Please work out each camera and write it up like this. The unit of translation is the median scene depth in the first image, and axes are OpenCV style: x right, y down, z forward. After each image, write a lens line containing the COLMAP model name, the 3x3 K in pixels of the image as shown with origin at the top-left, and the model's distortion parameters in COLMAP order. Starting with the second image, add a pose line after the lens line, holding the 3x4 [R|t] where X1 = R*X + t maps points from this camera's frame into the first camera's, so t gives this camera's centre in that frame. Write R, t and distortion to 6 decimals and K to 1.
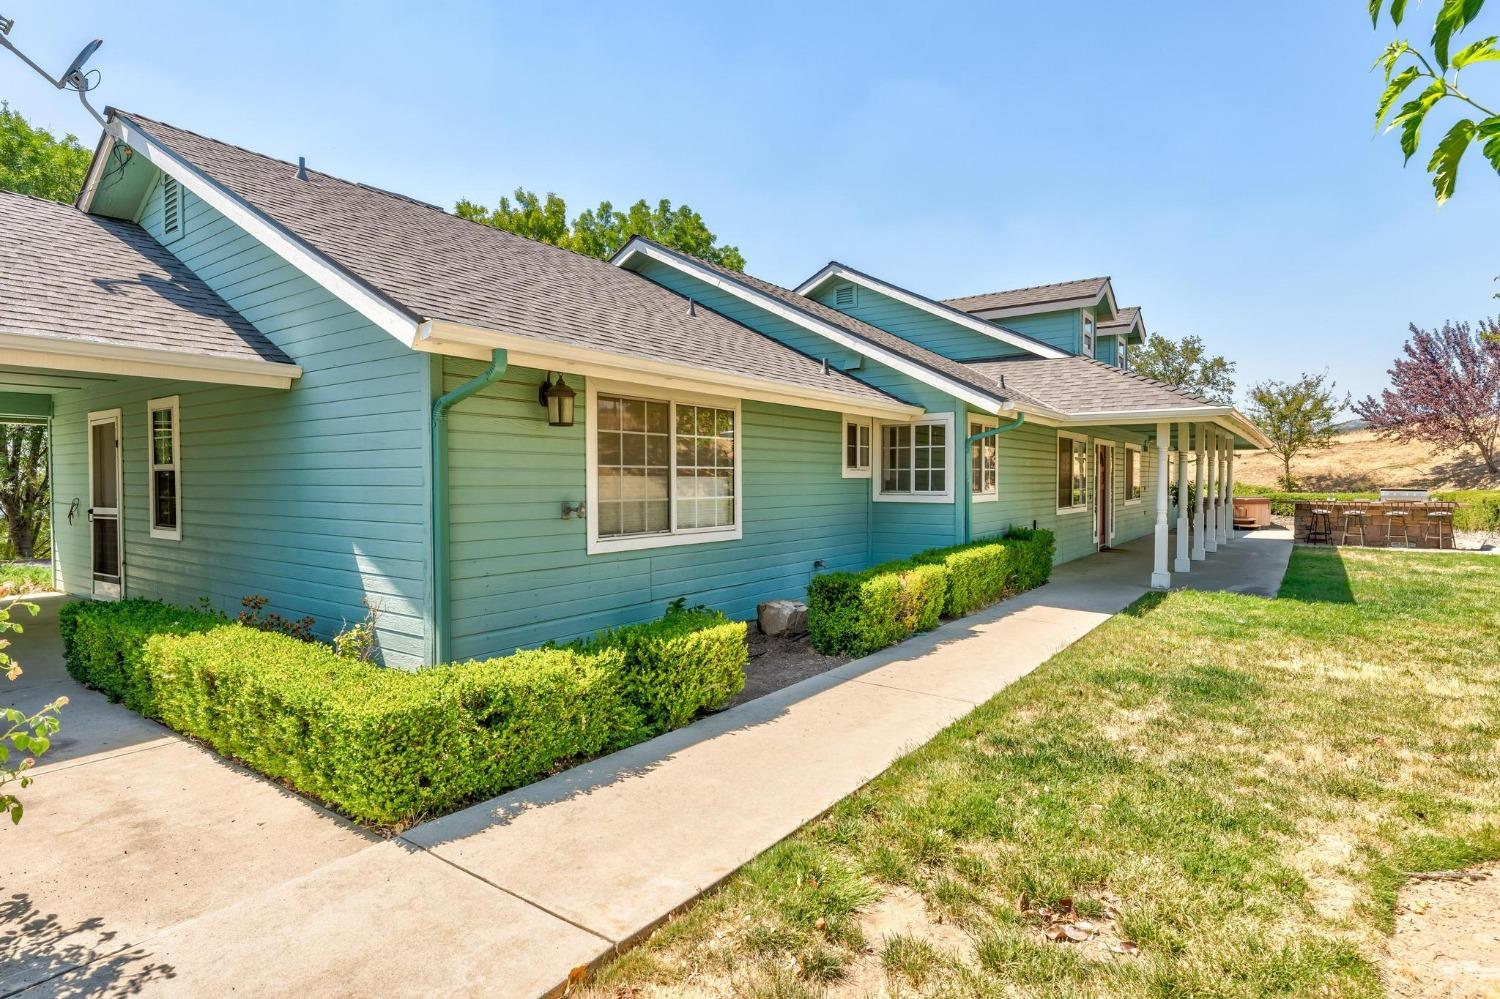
lens RADIAL K [[780.7, 0, 750.0], [0, 780.7, 499.5], [0, 0, 1]] dist [0.000538, 0.001166]
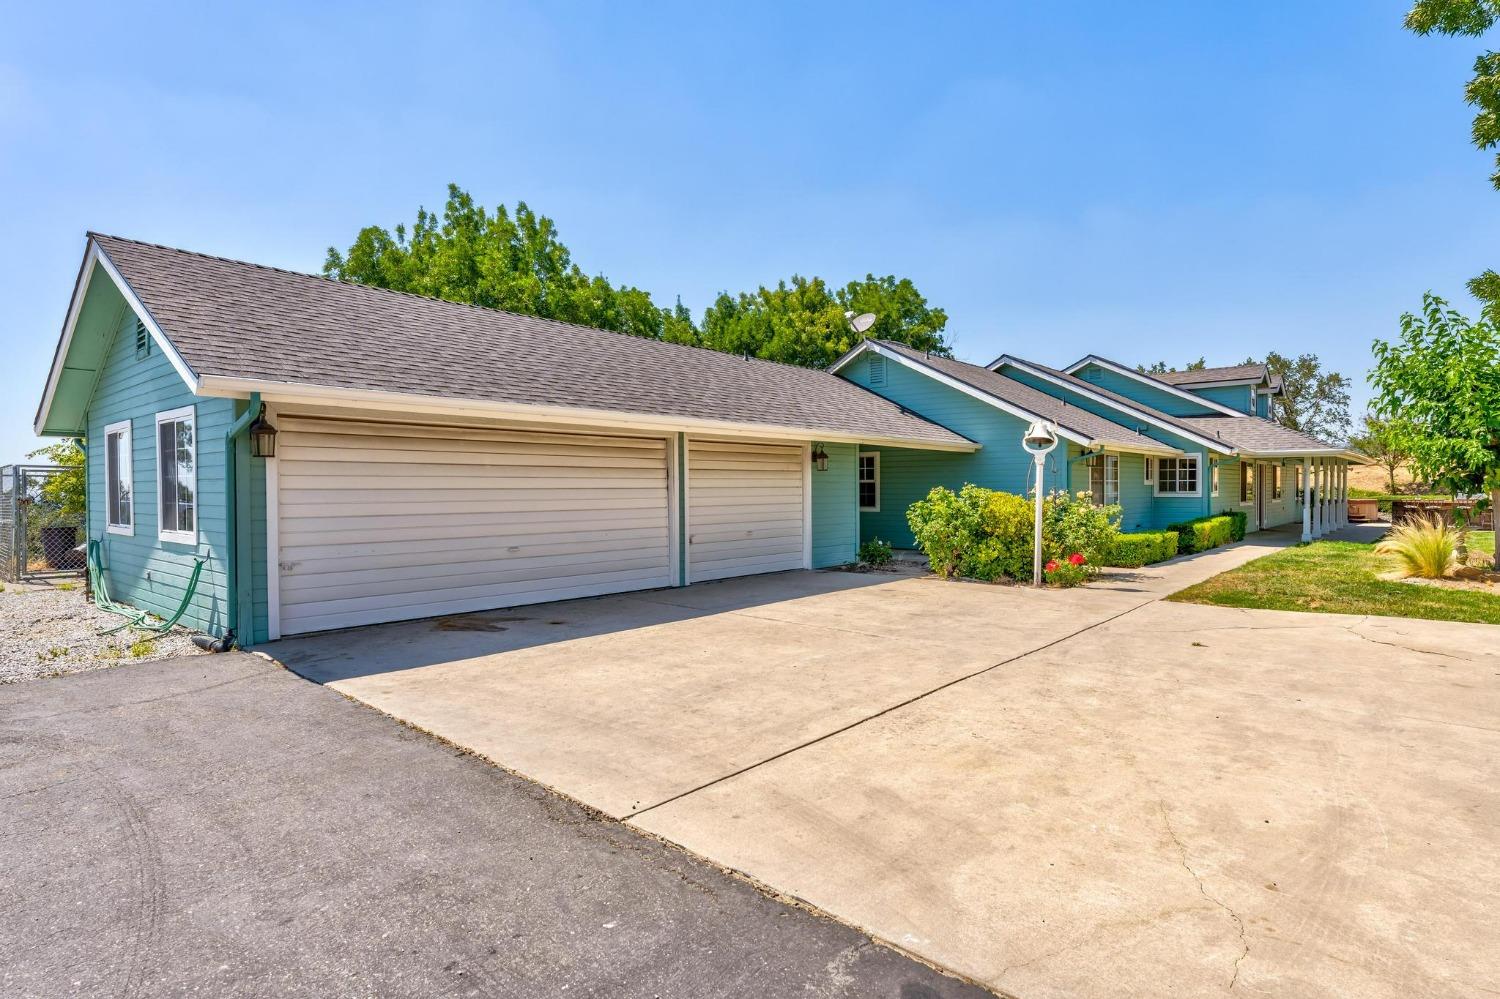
lens RADIAL K [[807.1, 0, 750.0], [0, 807.1, 499.5], [0, 0, 1]] dist [0.002202, 0.000022]
pose [[0.996366, -0.000515, -0.085176, -0.423332], [-0.000328, 0.999951, -0.009890, 0.018351], [0.085177, 0.009882, 0.996317, -0.694234]]
